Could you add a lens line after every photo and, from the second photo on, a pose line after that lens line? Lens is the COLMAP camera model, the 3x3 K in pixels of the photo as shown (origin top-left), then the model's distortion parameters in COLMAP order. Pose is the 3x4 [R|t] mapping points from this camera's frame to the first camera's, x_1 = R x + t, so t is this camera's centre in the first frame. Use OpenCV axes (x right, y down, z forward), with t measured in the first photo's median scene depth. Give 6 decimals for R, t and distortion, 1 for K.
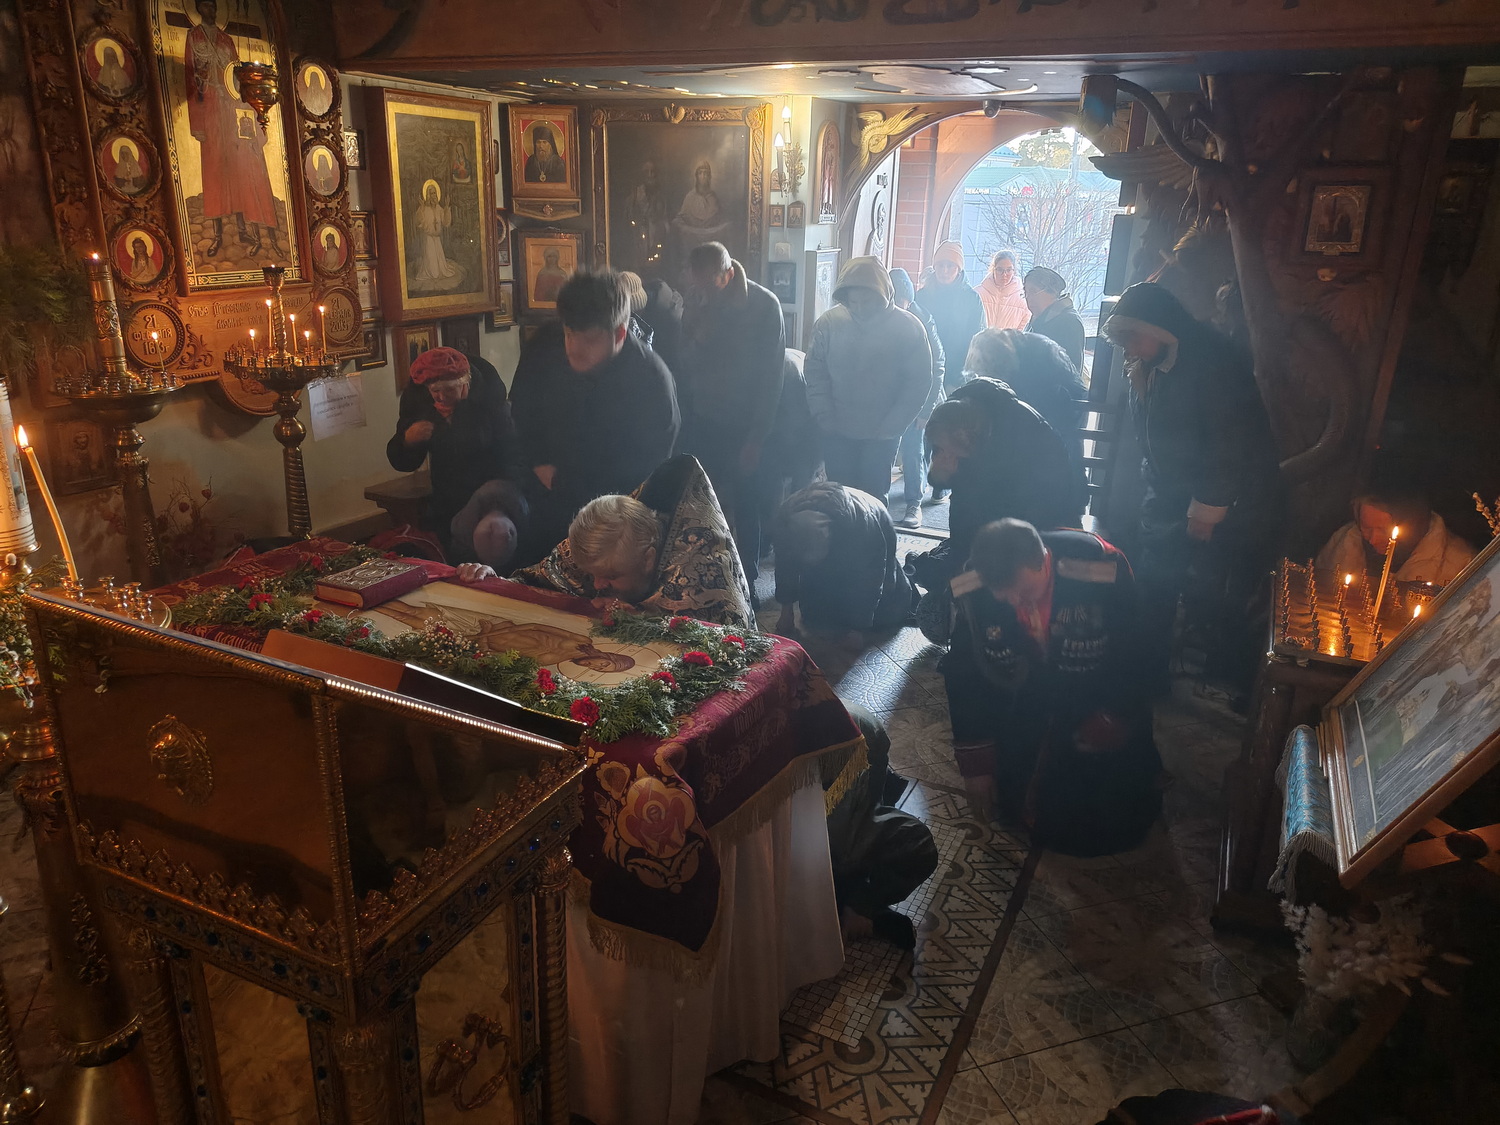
lens RADIAL K [[1042.8, 0, 748.4], [0, 1042.8, 553.8], [0, 0, 1]] dist [0.040833, -0.042935]
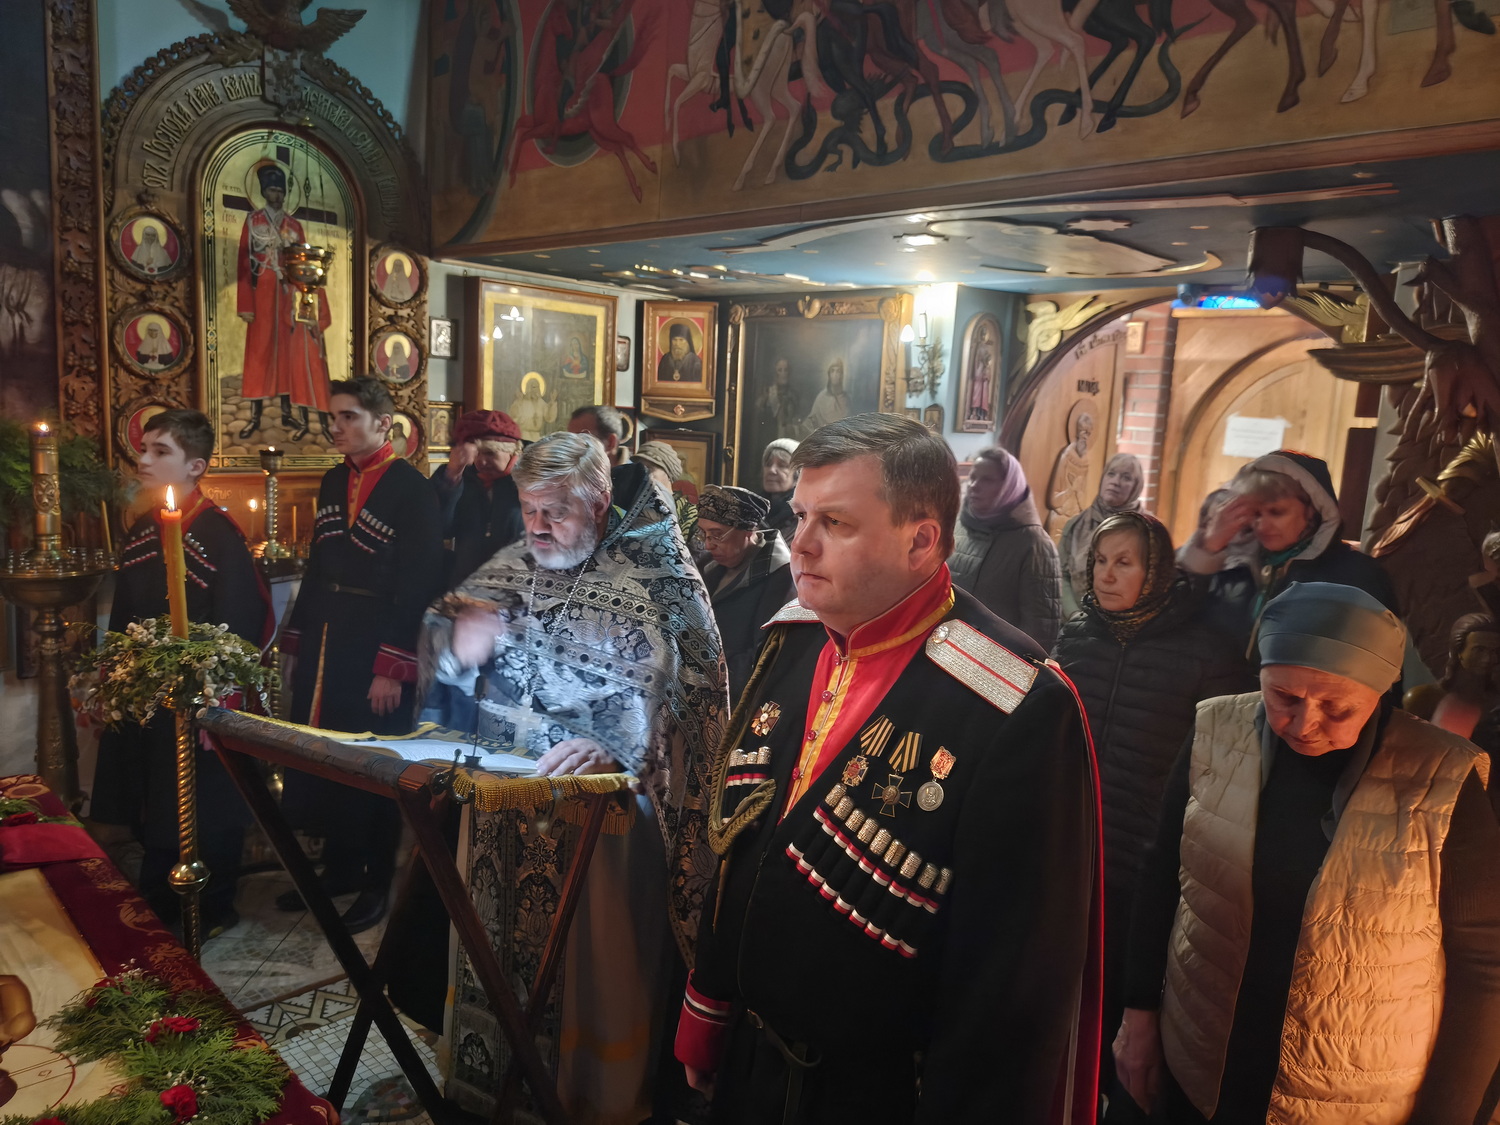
lens RADIAL K [[1042.8, 0, 763.1], [0, 1042.8, 553.2], [0, 0, 1]] dist [0.040833, -0.042935]
pose [[0.949374, 0.066145, -0.307106, 0.240365], [-0.127162, 0.974828, -0.183140, -0.075513], [0.287262, 0.212921, 0.933887, 0.301034]]
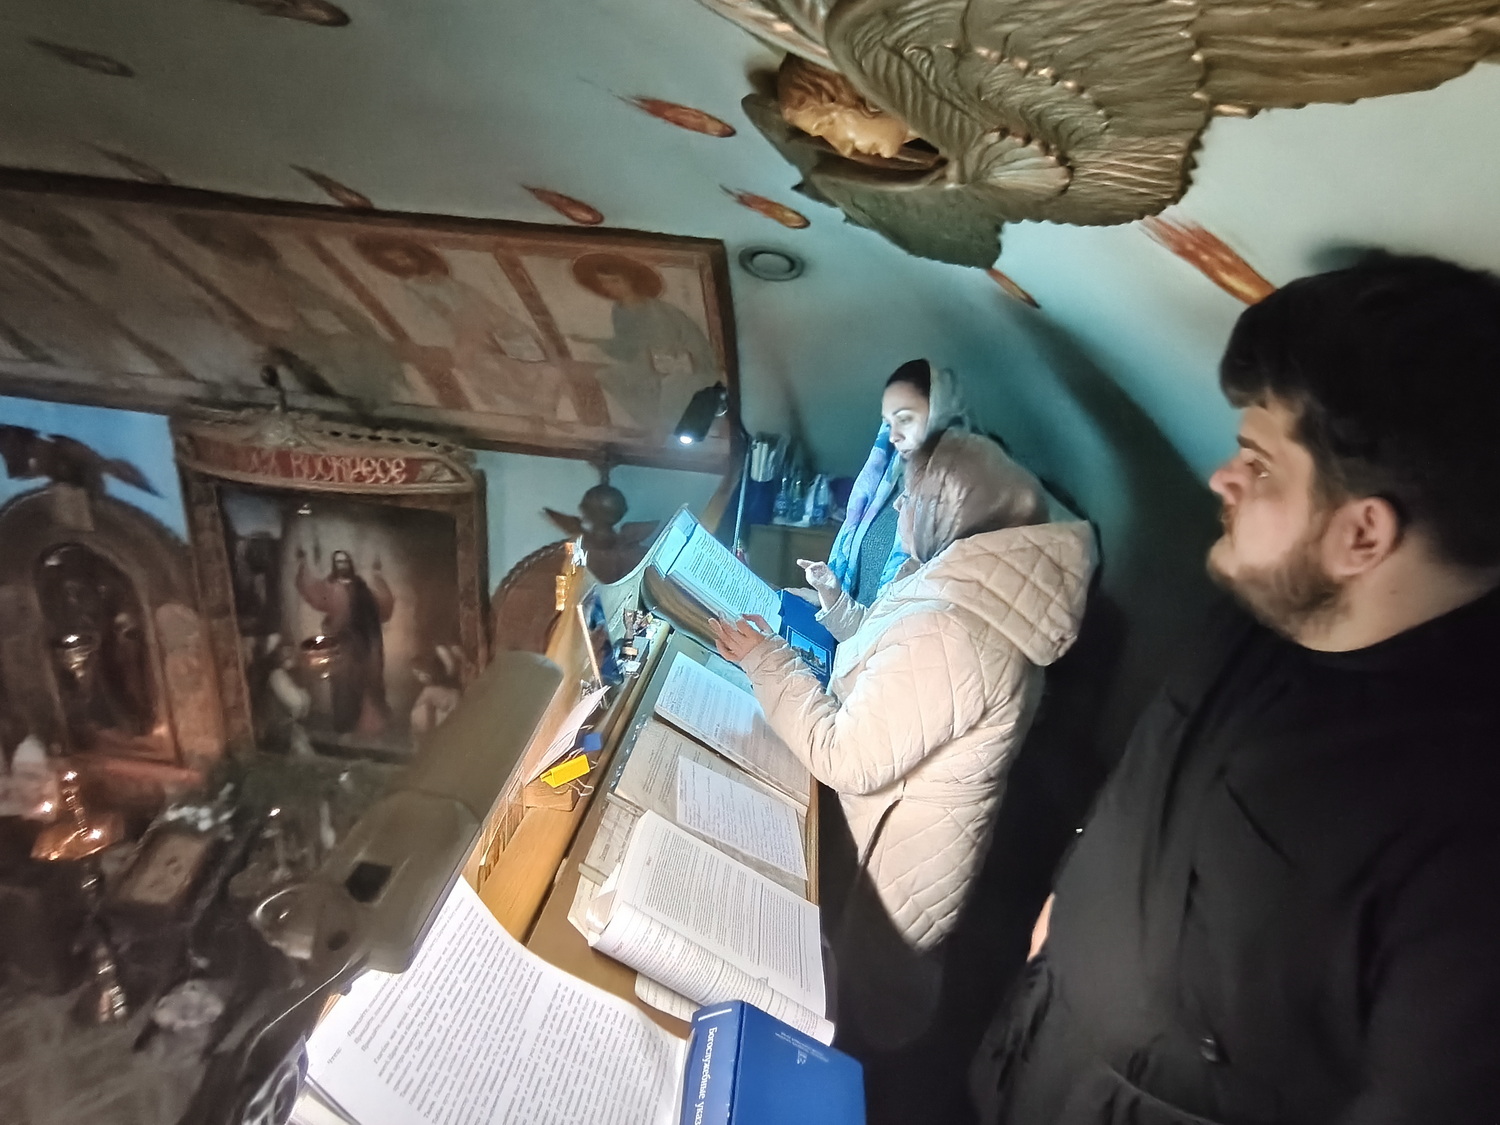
lens RADIAL K [[739.1, 0, 758.7], [0, 739.1, 559.5], [0, 0, 1]] dist [-0.008841, 0.005222]
pose [[0.377680, 0.297220, -0.876937, 0.355531], [-0.378897, 0.913767, 0.146520, -0.856081], [0.844864, 0.276931, 0.457727, 0.742727]]
